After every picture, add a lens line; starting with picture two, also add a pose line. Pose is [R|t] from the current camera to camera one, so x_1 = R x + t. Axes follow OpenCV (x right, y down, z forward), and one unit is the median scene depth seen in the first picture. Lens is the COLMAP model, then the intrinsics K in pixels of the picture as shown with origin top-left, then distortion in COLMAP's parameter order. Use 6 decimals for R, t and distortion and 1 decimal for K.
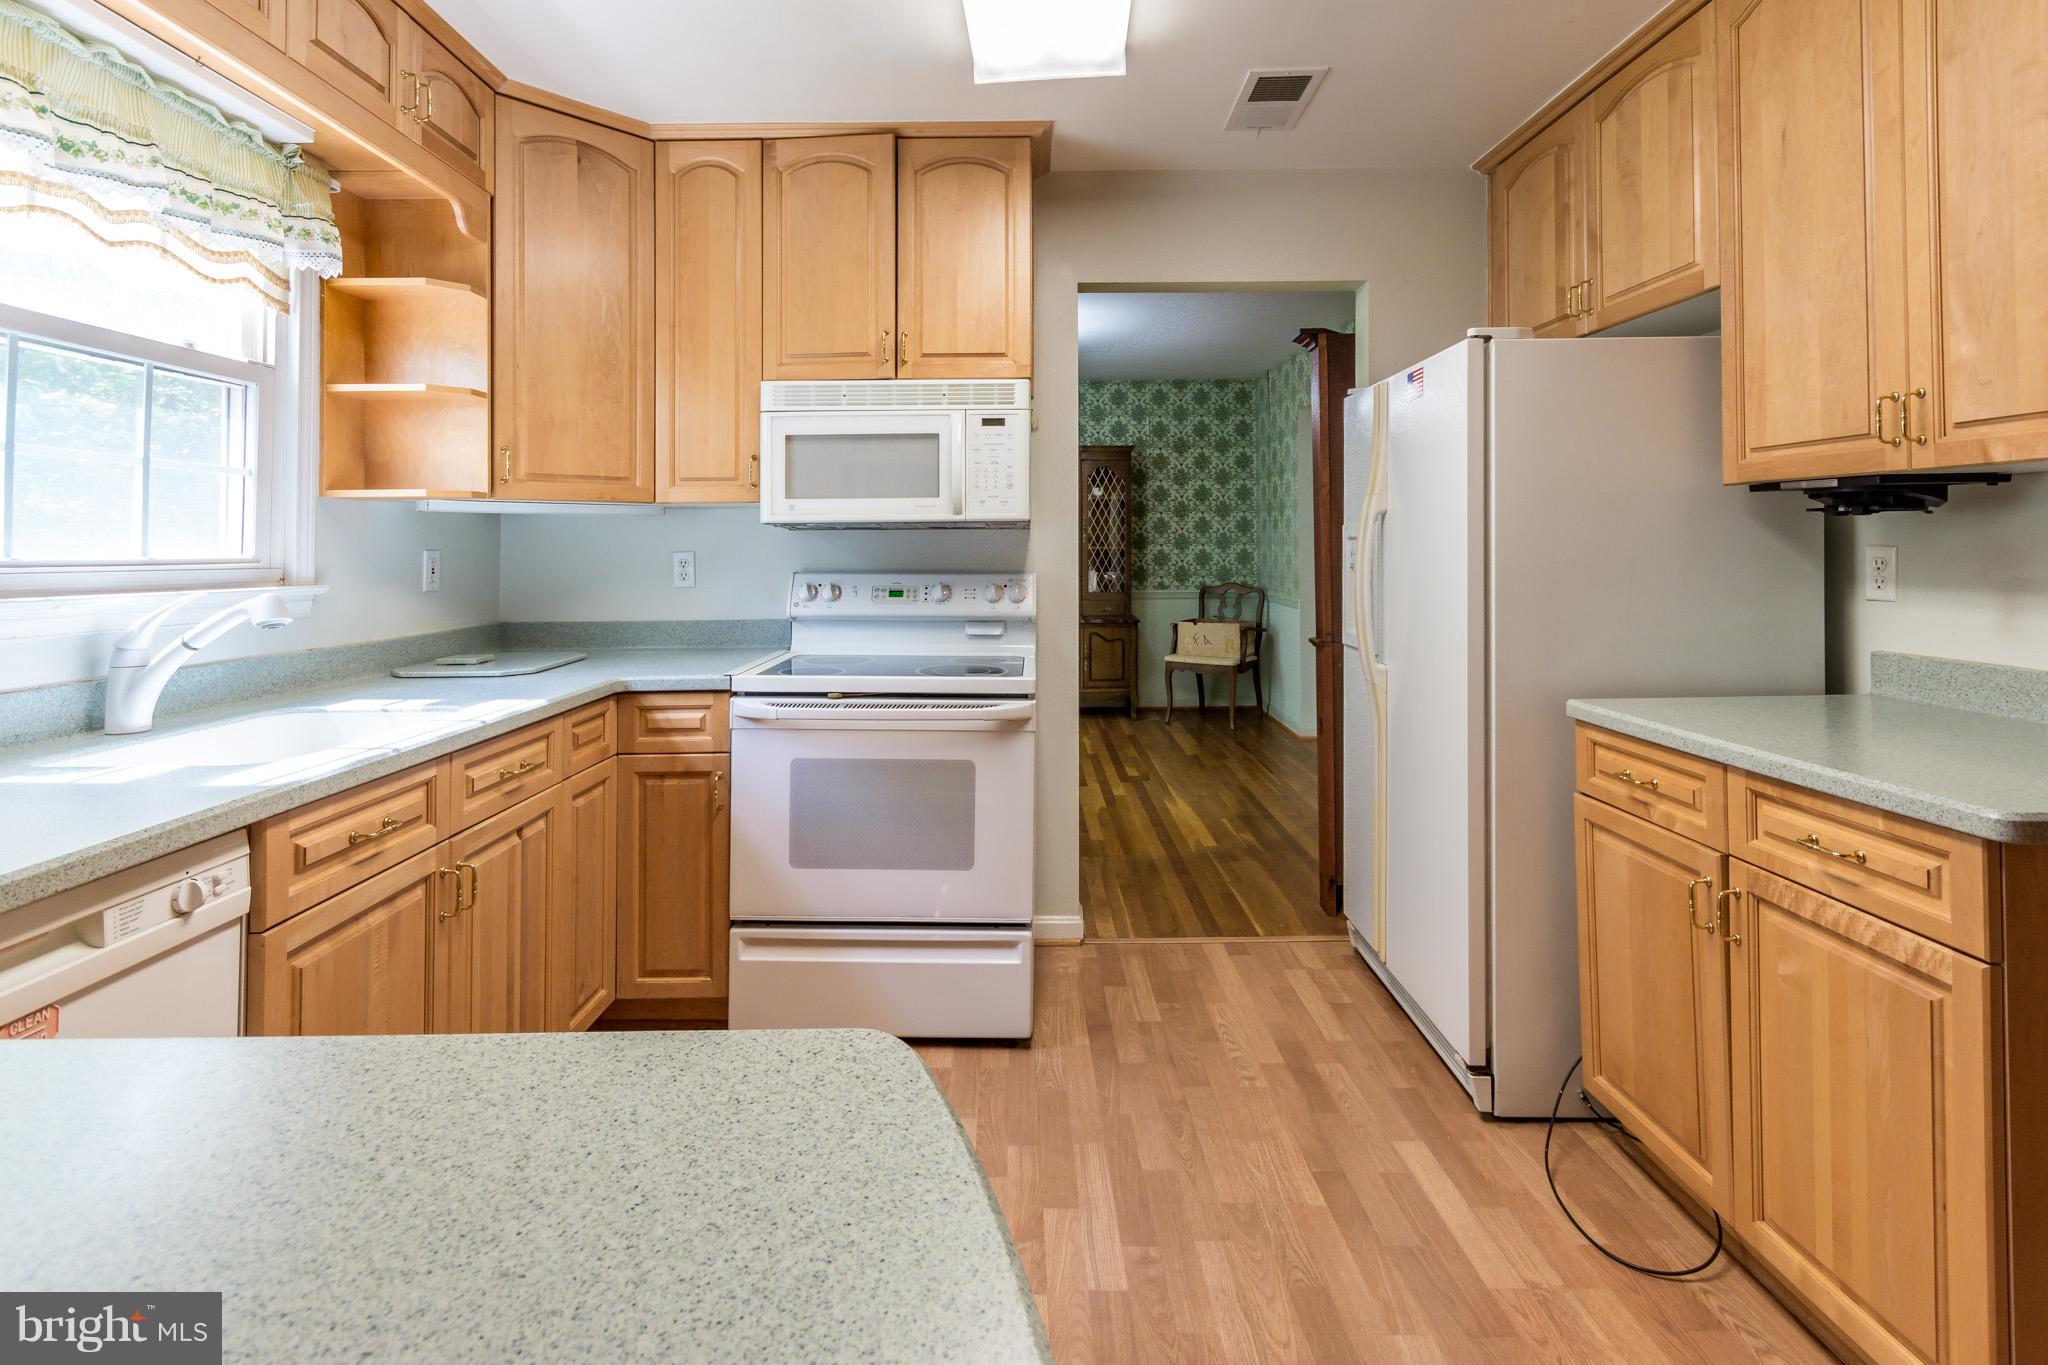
lens RADIAL K [[954.7, 0, 1020.1], [0, 954.7, 540.5], [0, 0, 1]] dist [-0.000392, -0.000951]
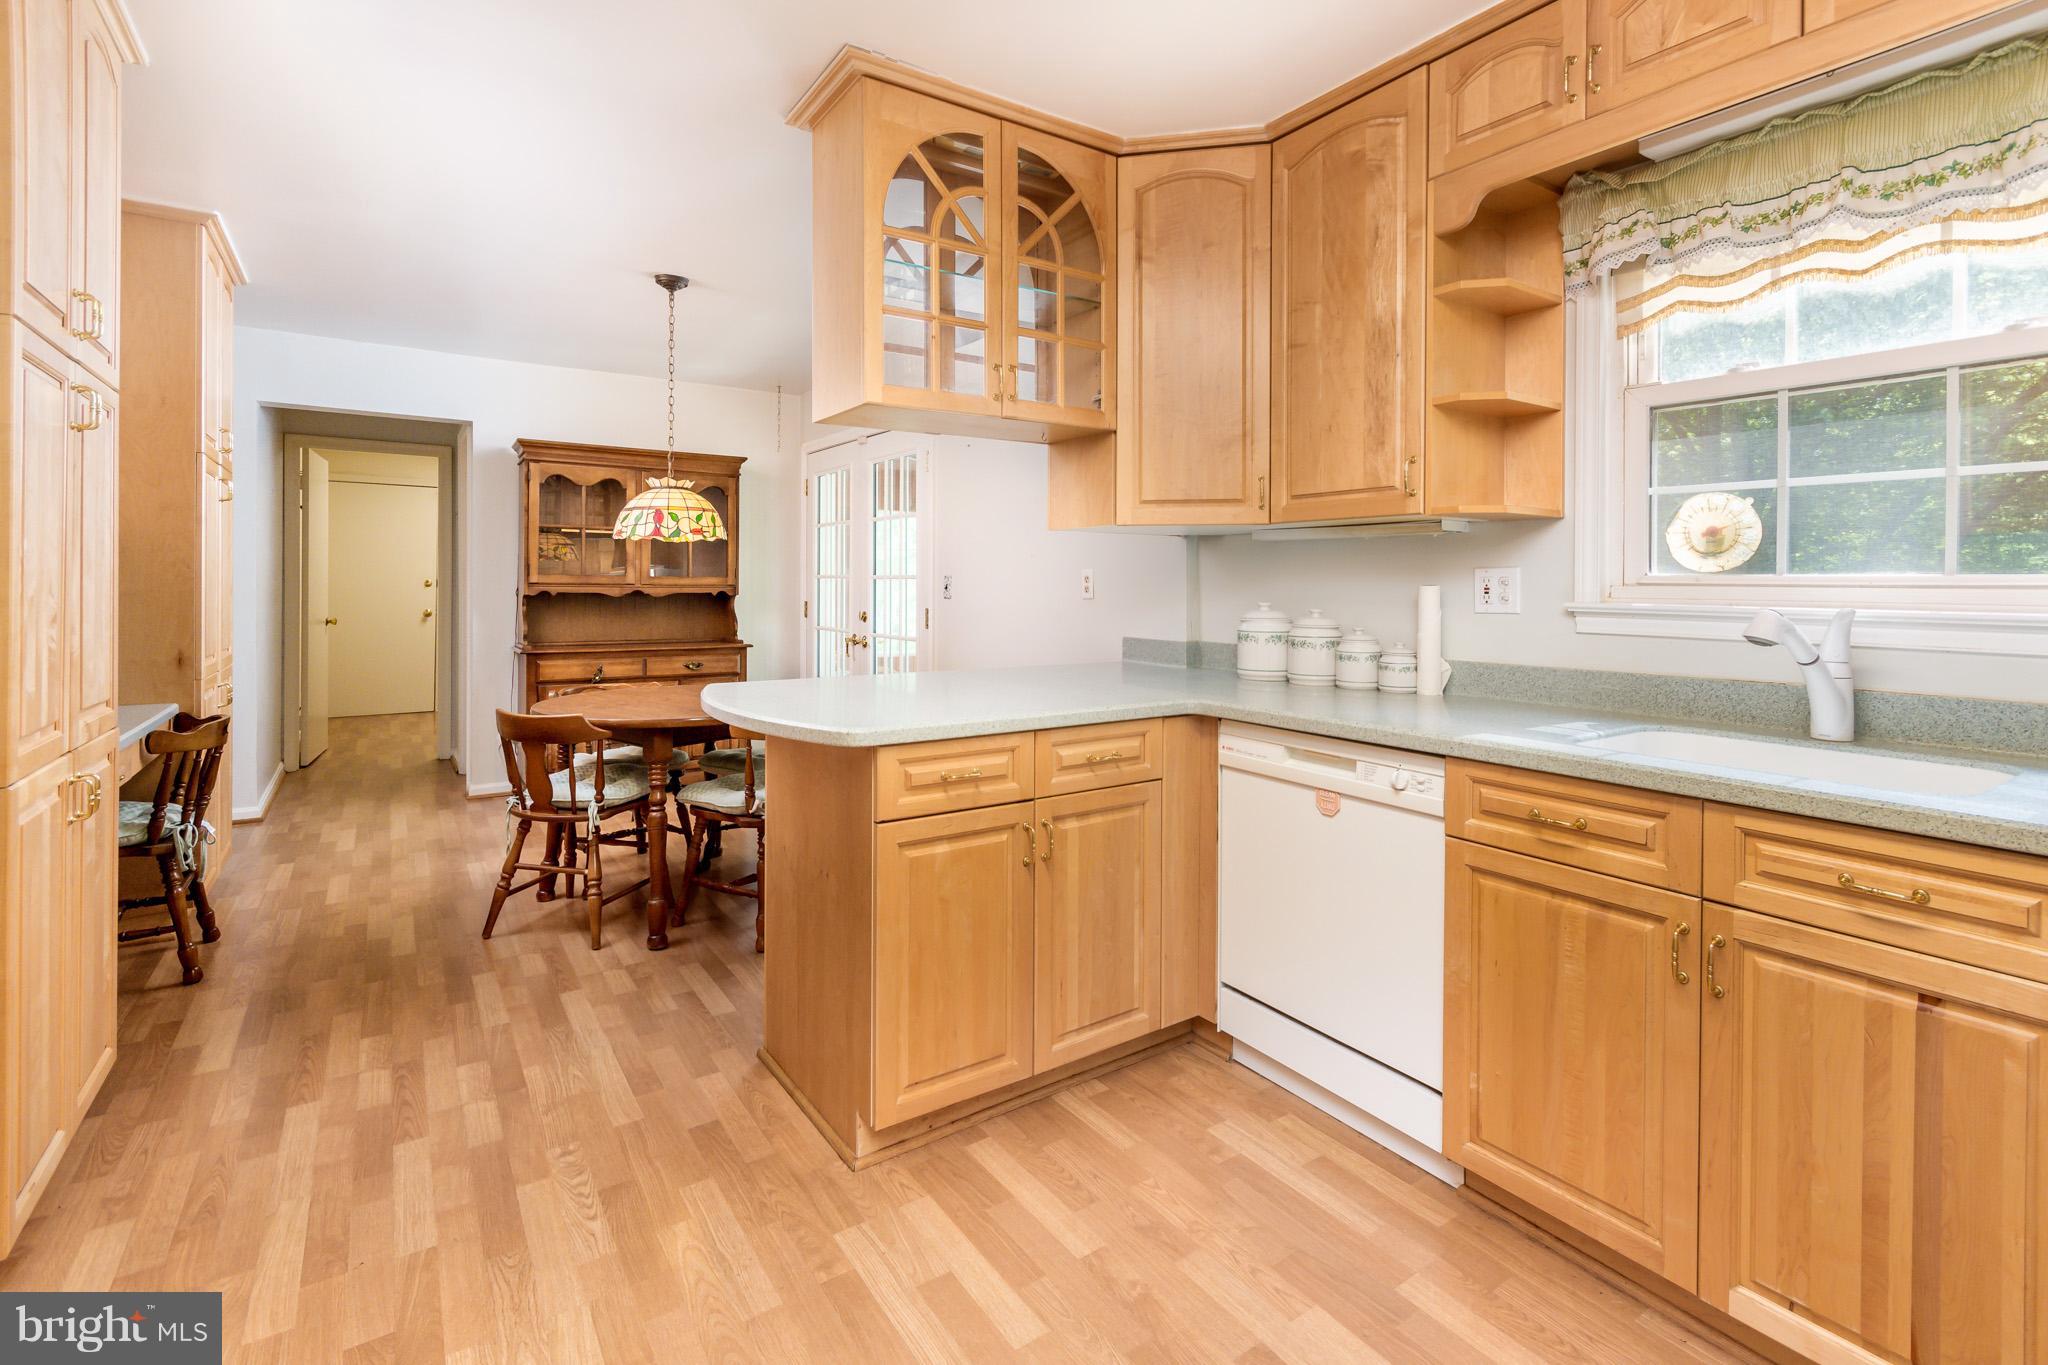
lens RADIAL K [[939.5, 0, 1016.1], [0, 939.5, 588.7], [0, 0, 1]] dist [0.000062, 0.000134]
pose [[-0.837914, 0.005446, -0.545776, 0.246907], [0.005050, 0.999985, 0.002224, 0.017088], [0.545779, -0.000892, -0.837928, 0.880397]]
